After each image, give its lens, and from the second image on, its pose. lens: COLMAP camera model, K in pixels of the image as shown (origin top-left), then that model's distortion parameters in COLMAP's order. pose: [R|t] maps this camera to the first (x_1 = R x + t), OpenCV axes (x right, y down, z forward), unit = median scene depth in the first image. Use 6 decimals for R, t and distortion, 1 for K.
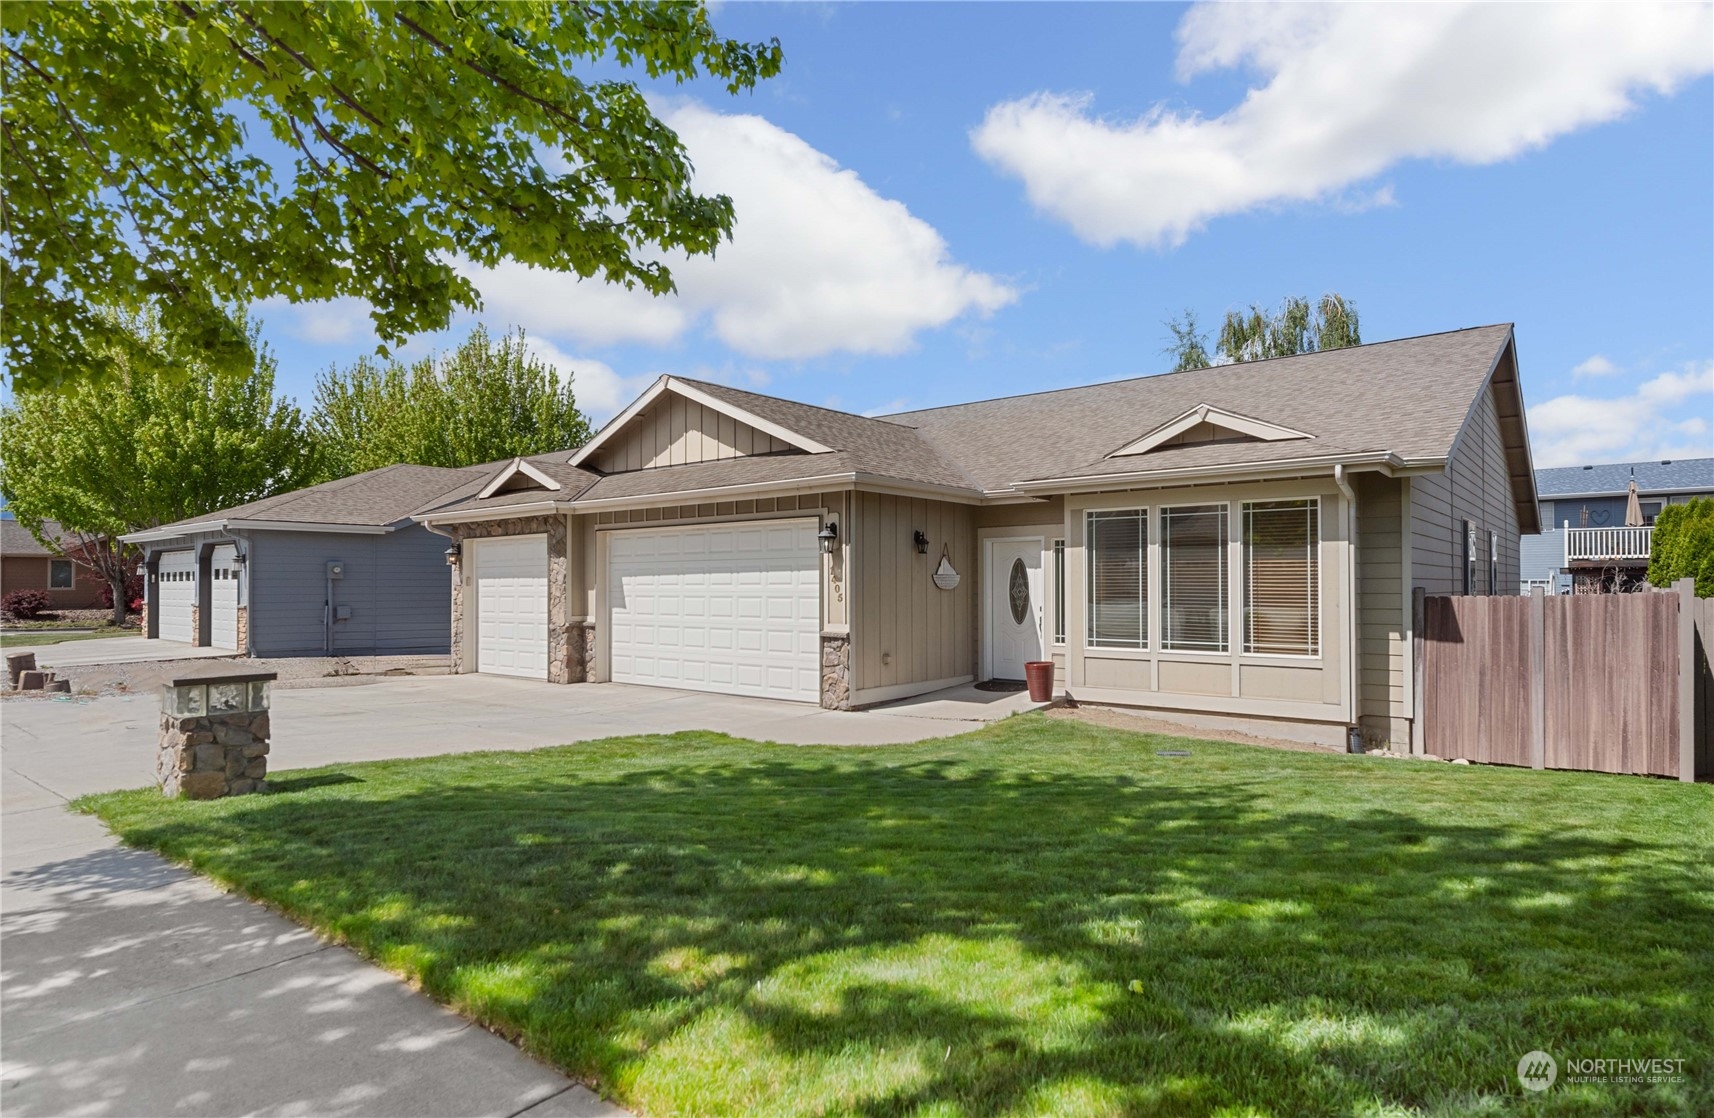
lens RADIAL K [[919.2, 0, 899.1], [0, 919.2, 577.8], [0, 0, 1]] dist [-0.001402, -0.000195]
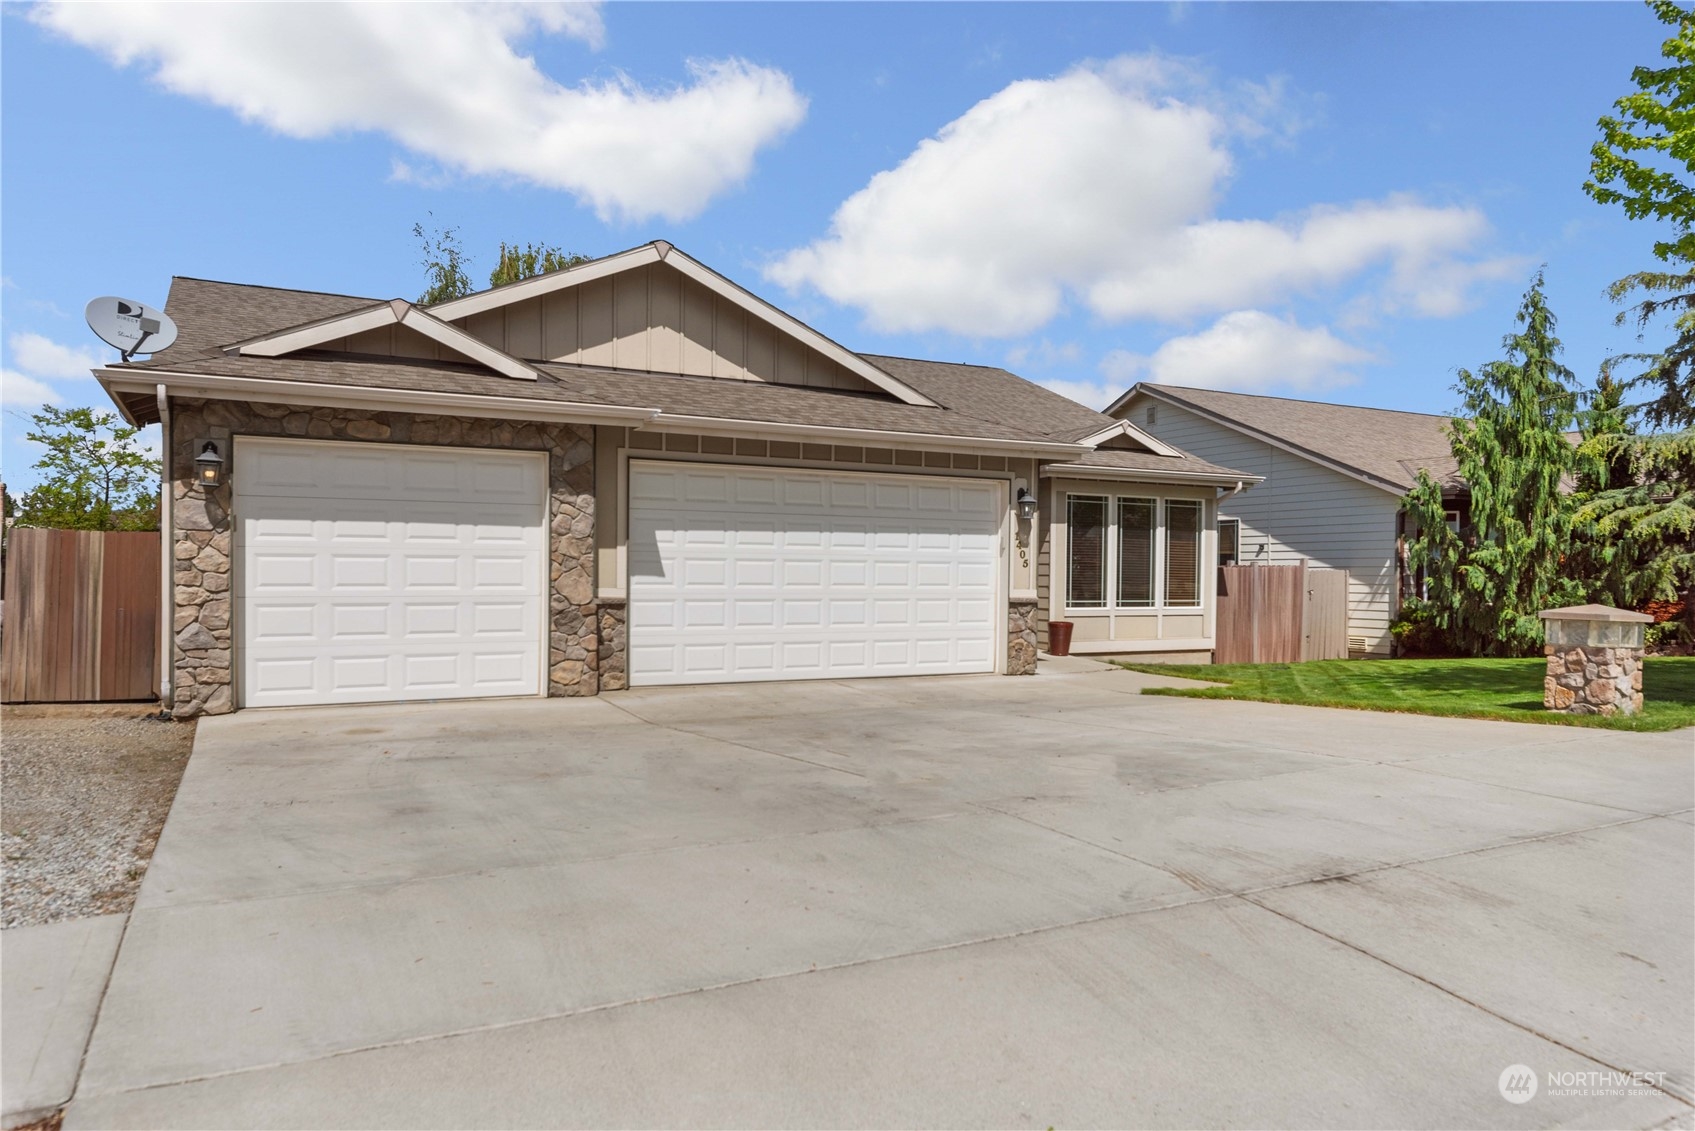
lens RADIAL K [[1159.4, 0, 851.2], [0, 1159.4, 596.8], [0, 0, 1]] dist [0.000670, -0.000062]
pose [[0.405315, -0.012293, 0.914094, -1.256742], [-0.018802, 0.999586, 0.021779, 0.032981], [-0.913984, -0.026014, 0.404916, 0.635933]]
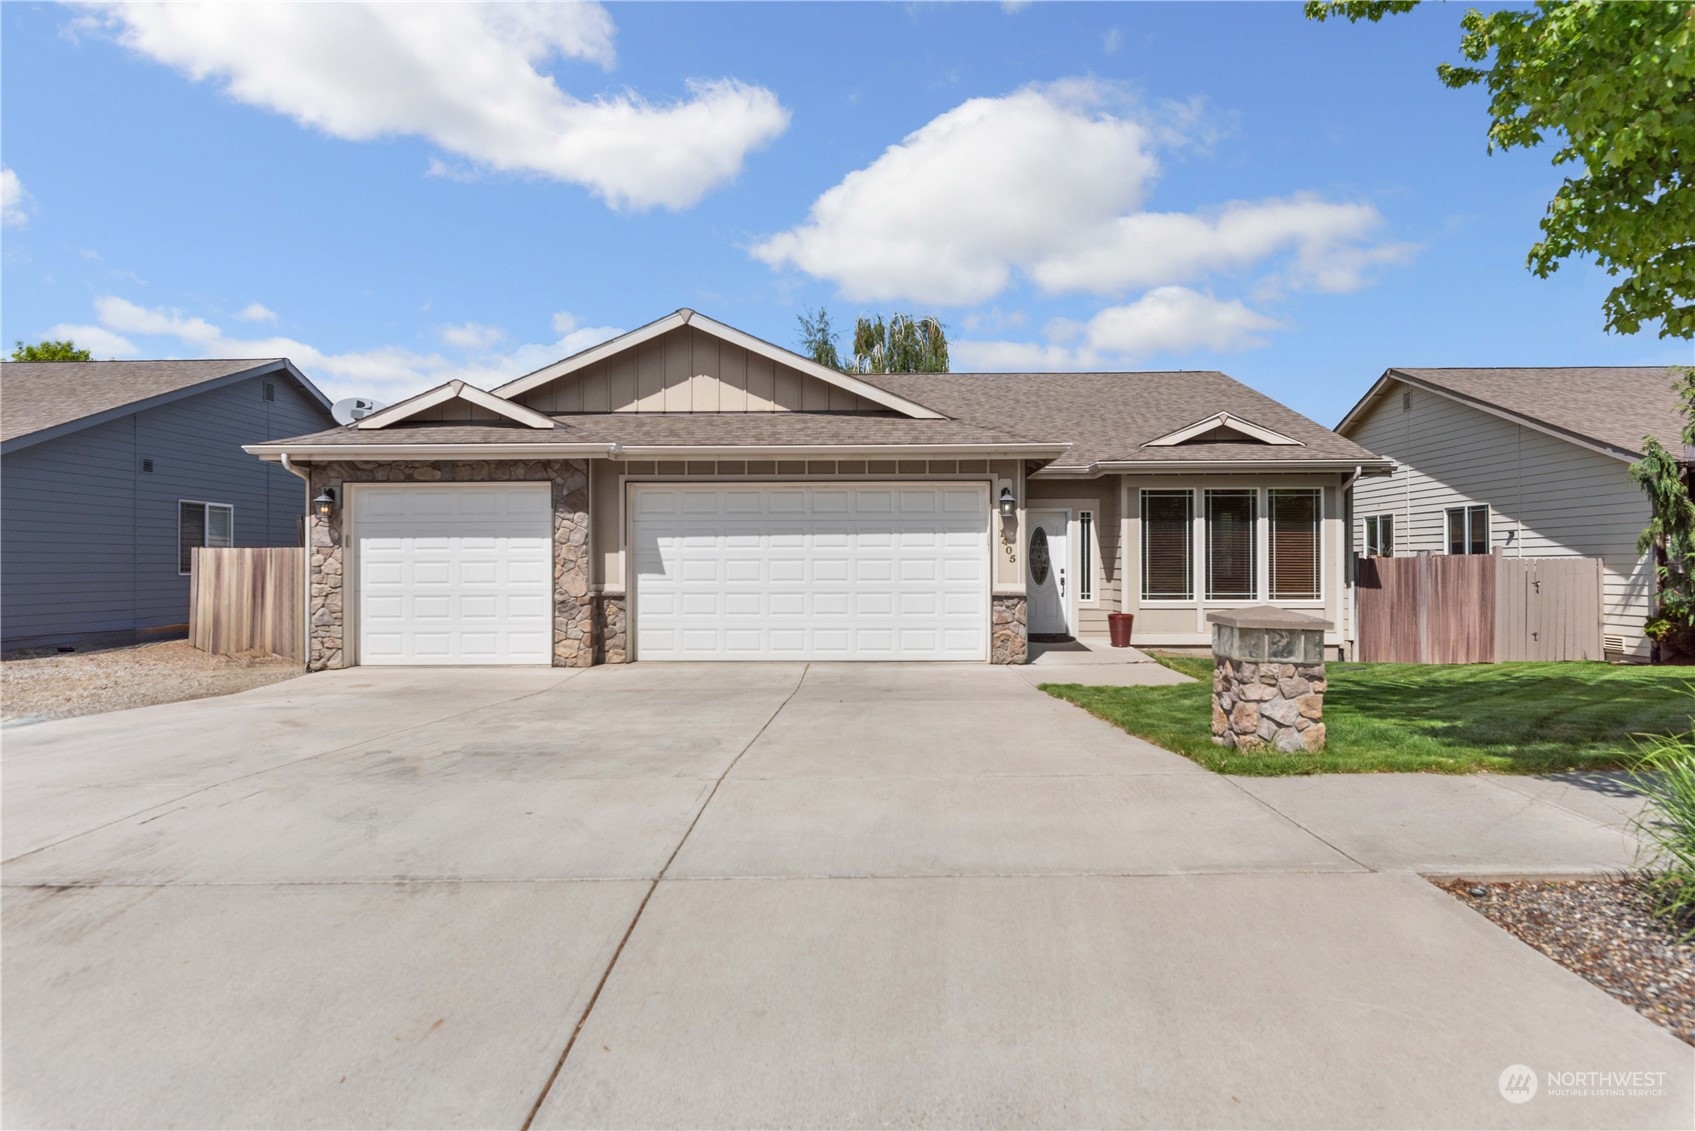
lens RADIAL K [[918.6, 0, 847.5], [0, 918.6, 565.5], [0, 0, 1]] dist [0.004127, 0.001033]
pose [[0.800422, 0.000631, 0.599437, -0.824567], [-0.005143, 0.999970, 0.005813, 0.023385], [-0.599416, -0.007736, 0.800401, 0.253699]]
